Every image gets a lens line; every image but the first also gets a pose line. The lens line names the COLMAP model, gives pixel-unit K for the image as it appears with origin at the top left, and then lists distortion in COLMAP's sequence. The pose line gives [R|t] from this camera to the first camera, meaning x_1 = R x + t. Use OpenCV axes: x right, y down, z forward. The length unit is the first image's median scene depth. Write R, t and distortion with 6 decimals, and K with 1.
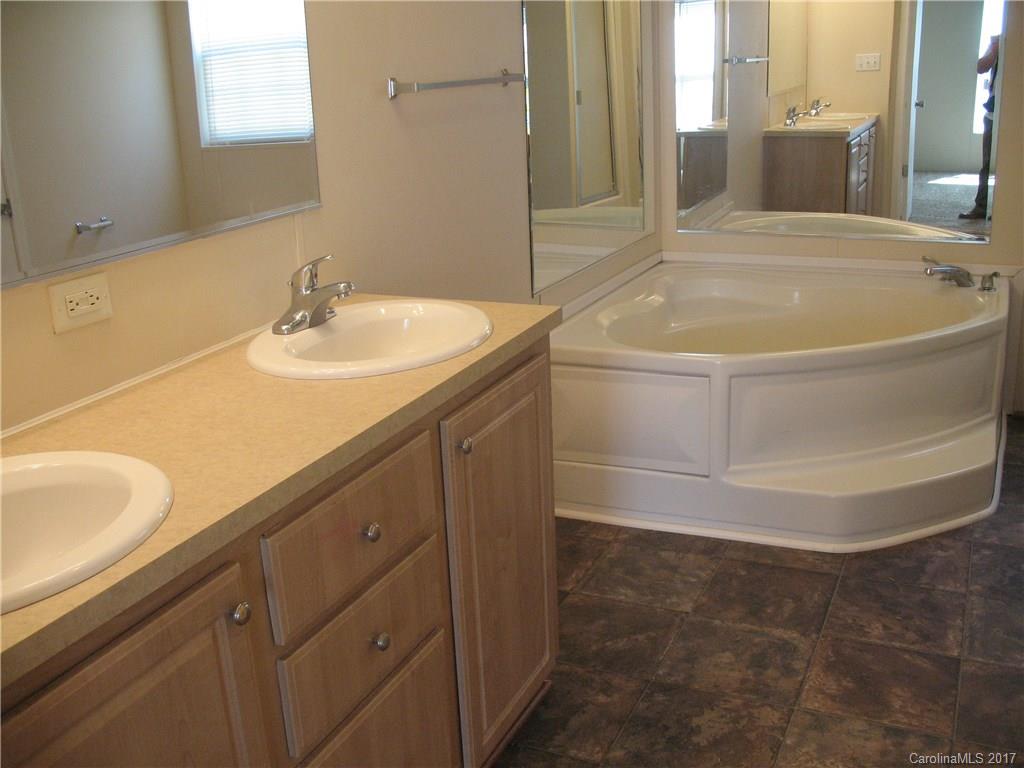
lens RADIAL K [[1055.9, 0, 512.0], [0, 1055.9, 384.0], [0, 0, 1]] dist [-0.189041, 0.209429]
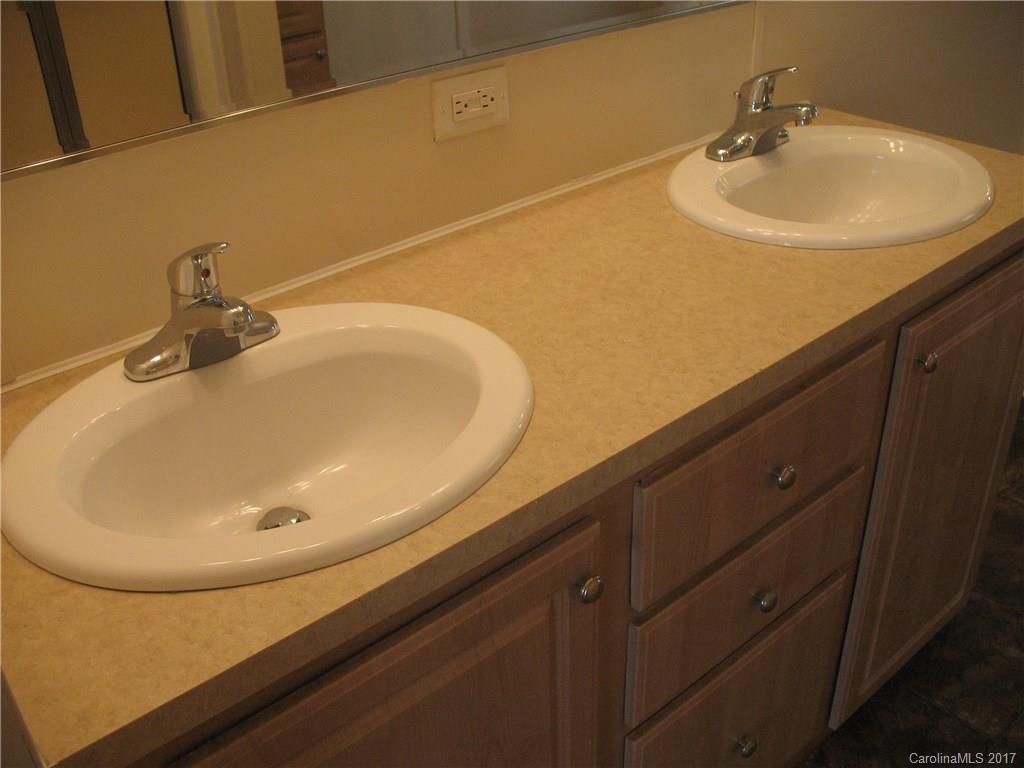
lens RADIAL K [[1055.9, 0, 512.0], [0, 1055.9, 384.0], [0, 0, 1]] dist [-0.189041, 0.209429]
pose [[0.911358, 0.217436, -0.349497, -0.055022], [-0.126645, 0.956023, 0.264538, -0.083120], [0.391648, -0.196826, 0.898817, 0.222623]]
